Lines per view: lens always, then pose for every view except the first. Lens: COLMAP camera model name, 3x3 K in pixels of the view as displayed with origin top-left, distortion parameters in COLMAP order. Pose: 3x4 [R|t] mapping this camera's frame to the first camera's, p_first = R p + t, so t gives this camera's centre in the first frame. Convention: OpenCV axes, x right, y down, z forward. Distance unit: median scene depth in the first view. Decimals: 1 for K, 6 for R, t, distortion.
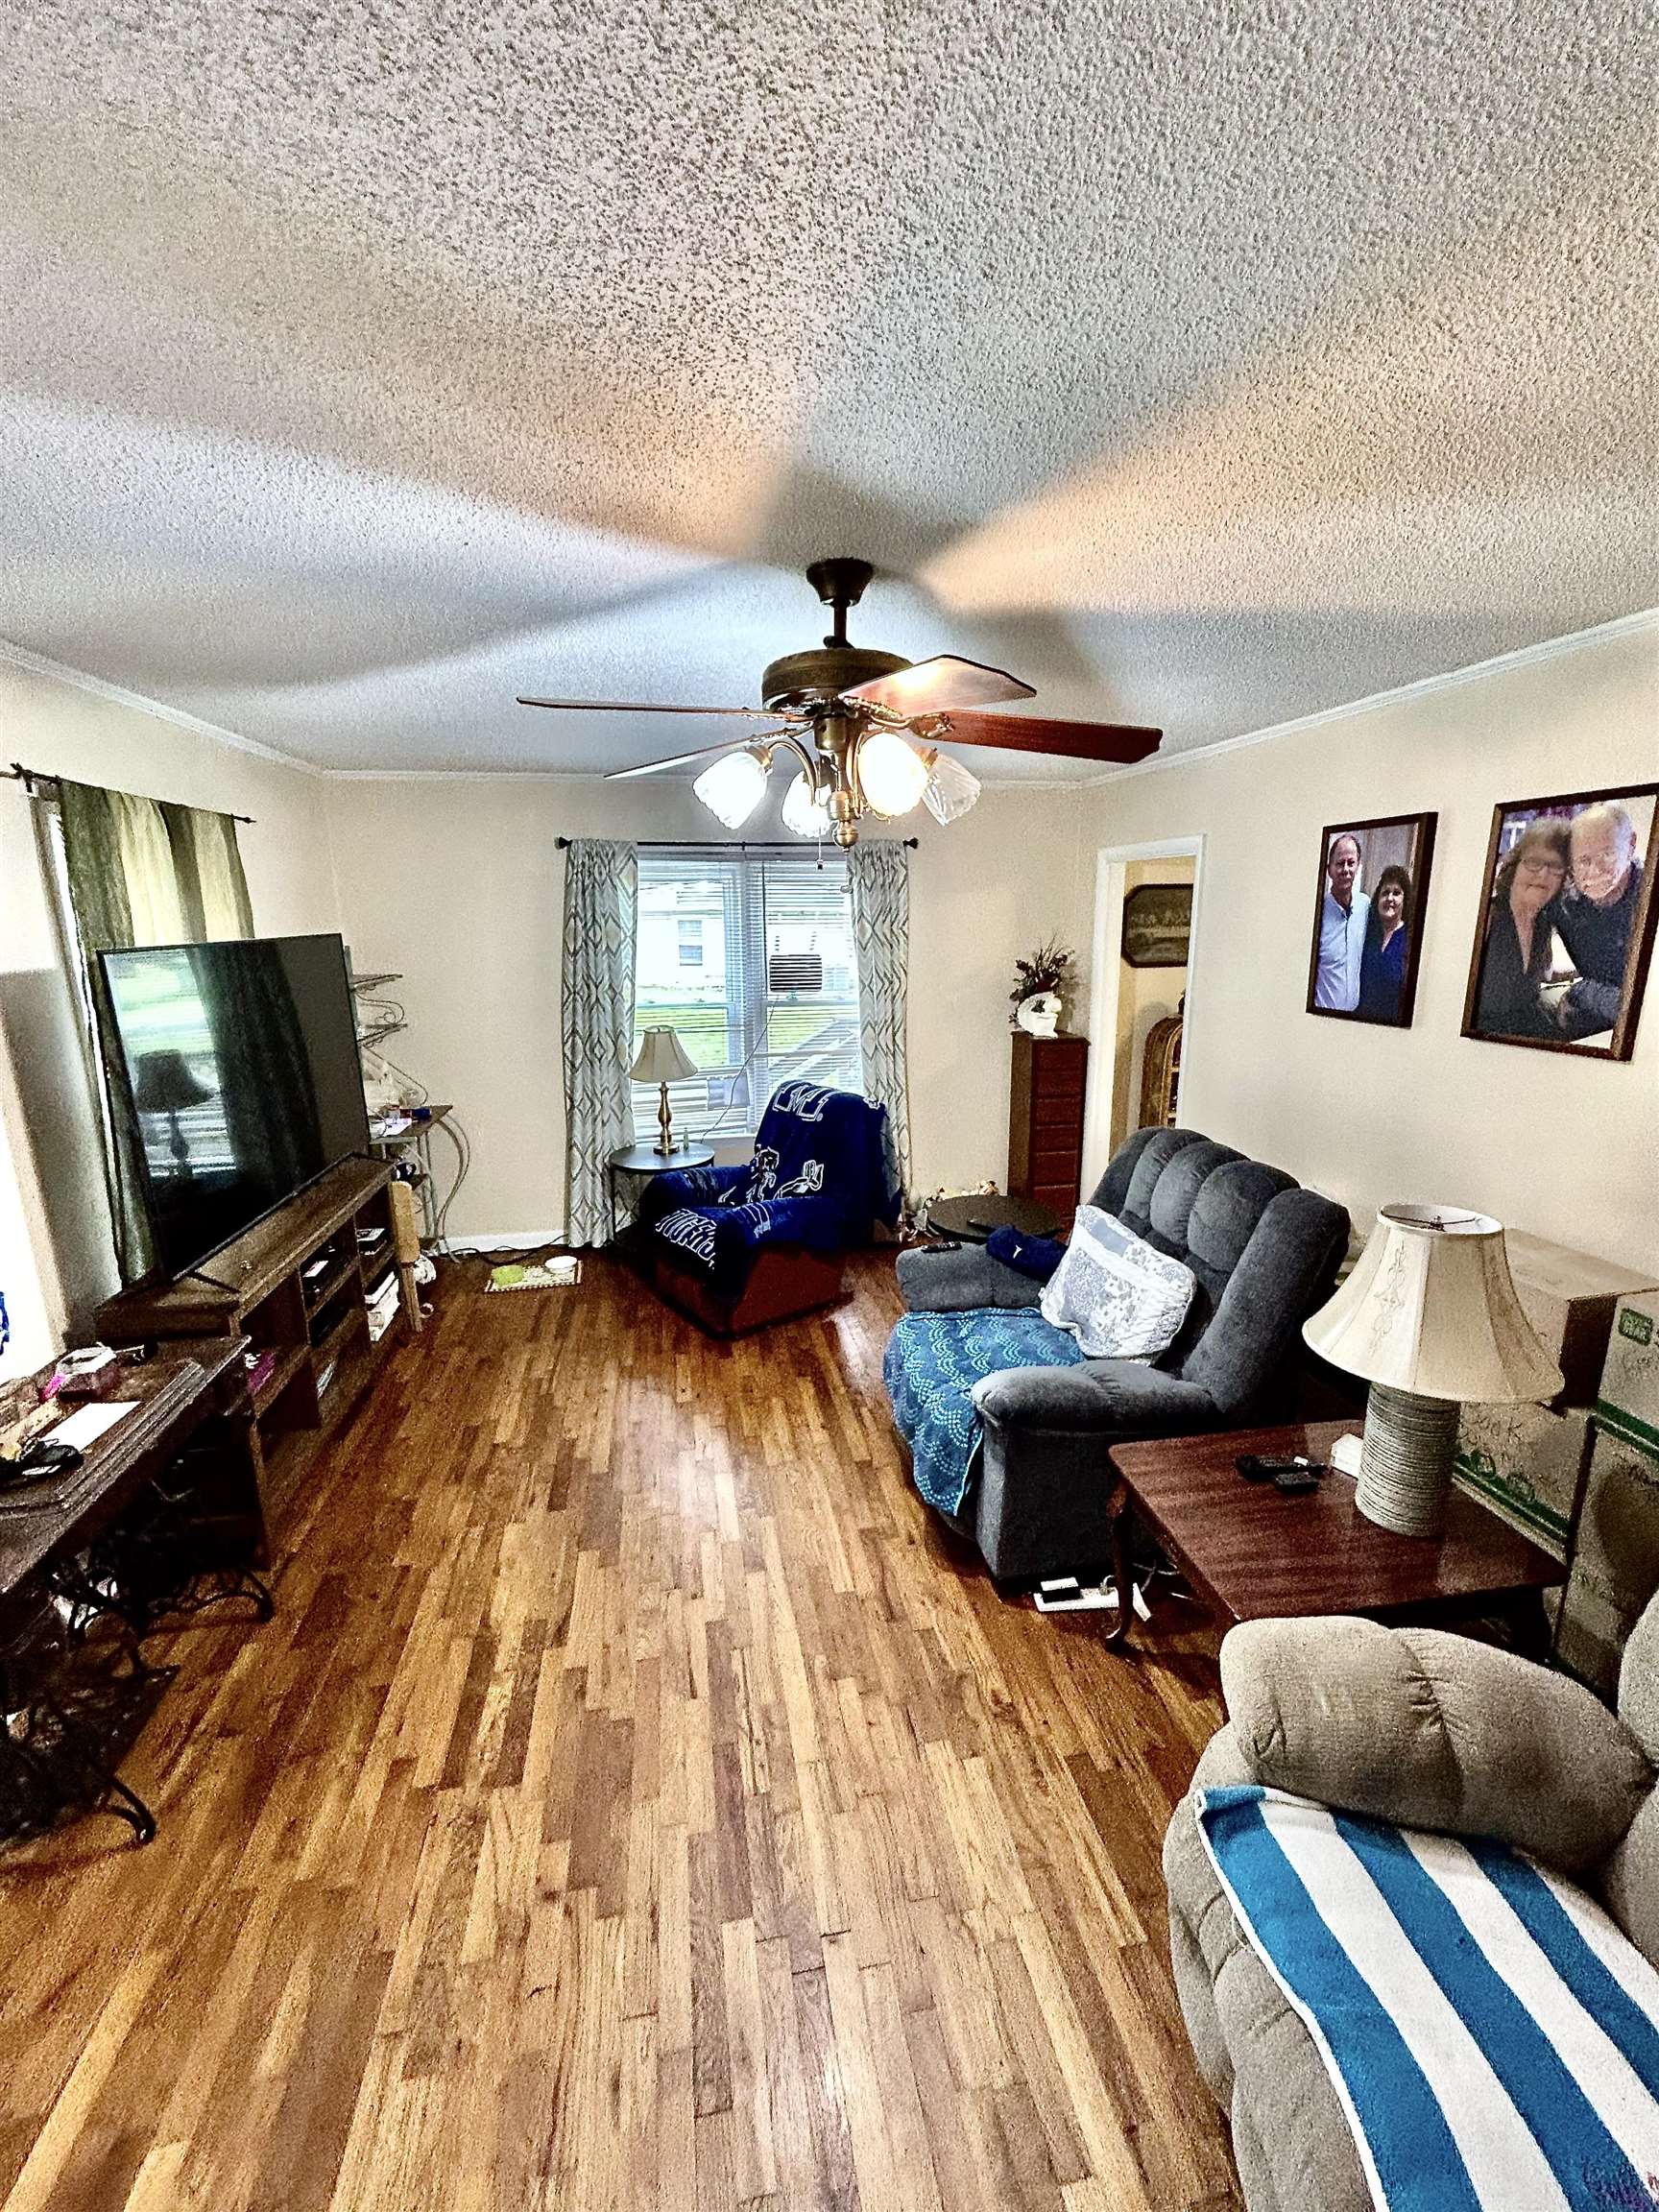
lens RADIAL K [[883.0, 0, 832.4], [0, 883.0, 1106.3], [0, 0, 1]] dist [-0.003522, 0.000295]
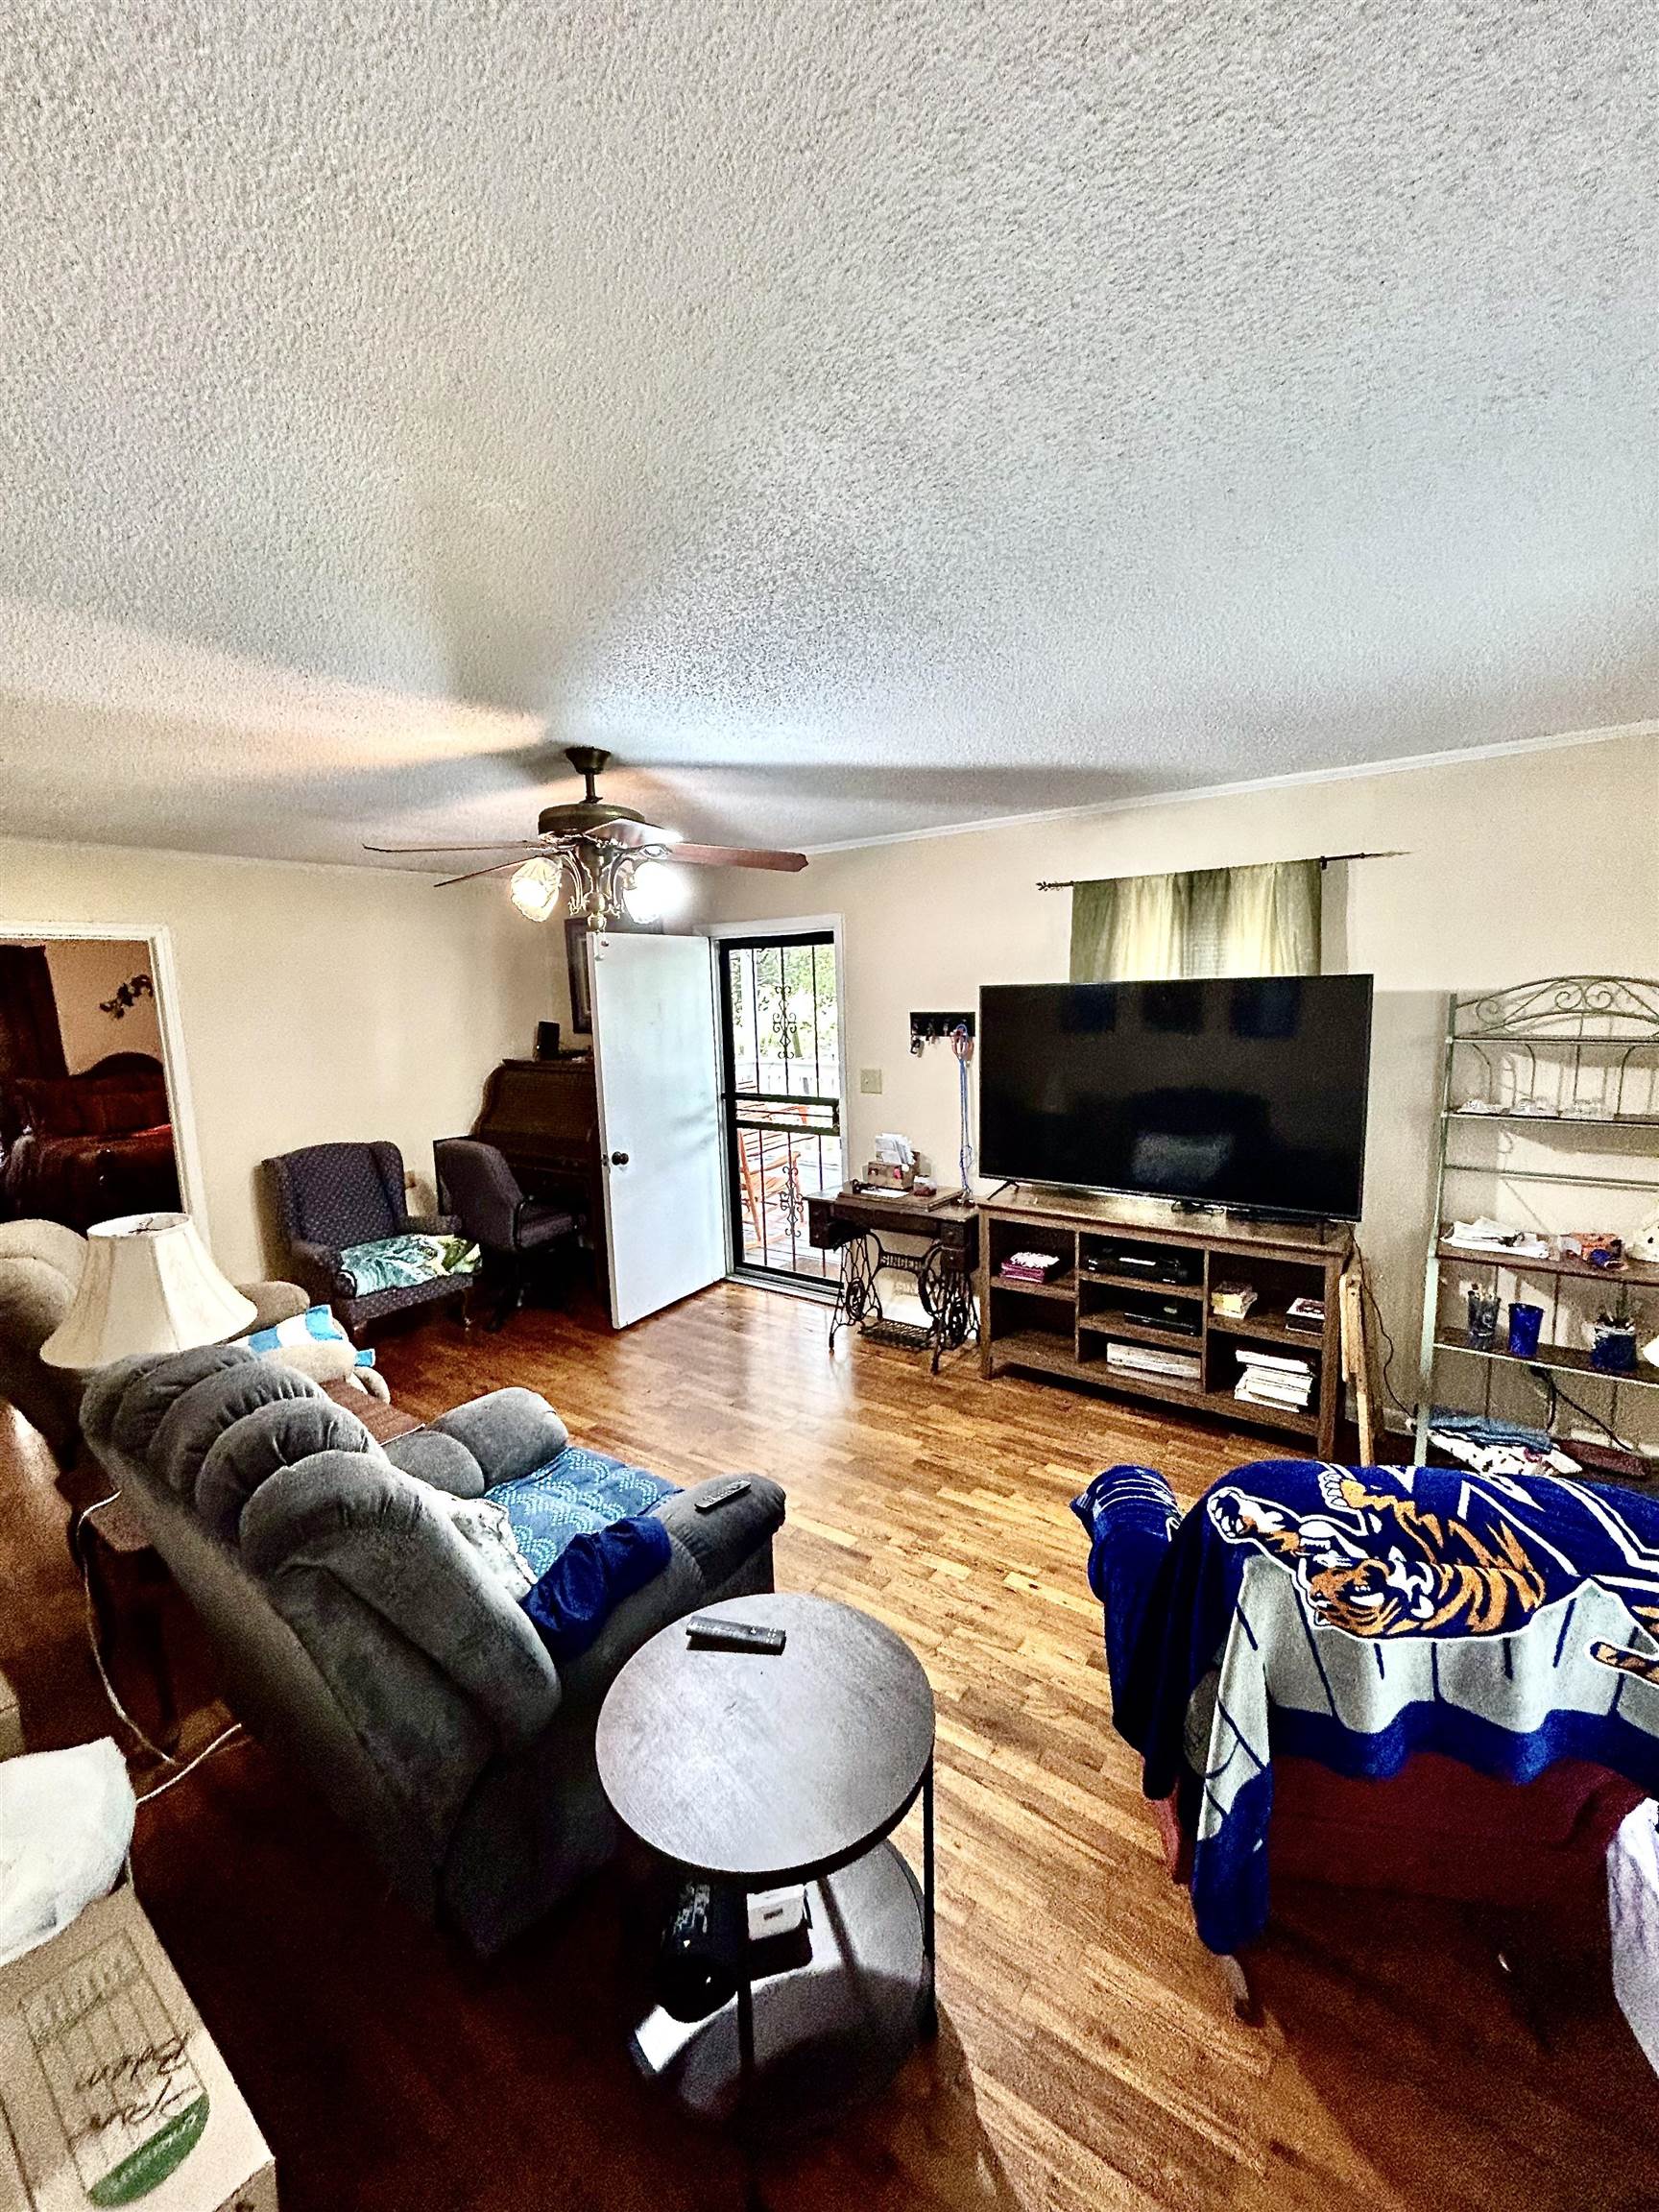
lens RADIAL K [[883.0, 0, 832.4], [0, 883.0, 1106.3], [0, 0, 1]] dist [-0.003522, 0.000295]
pose [[-0.729748, 0.119594, -0.673175, 0.509388], [-0.110803, 0.950882, 0.289045, -0.330147], [0.674678, 0.285520, -0.680653, 1.592666]]
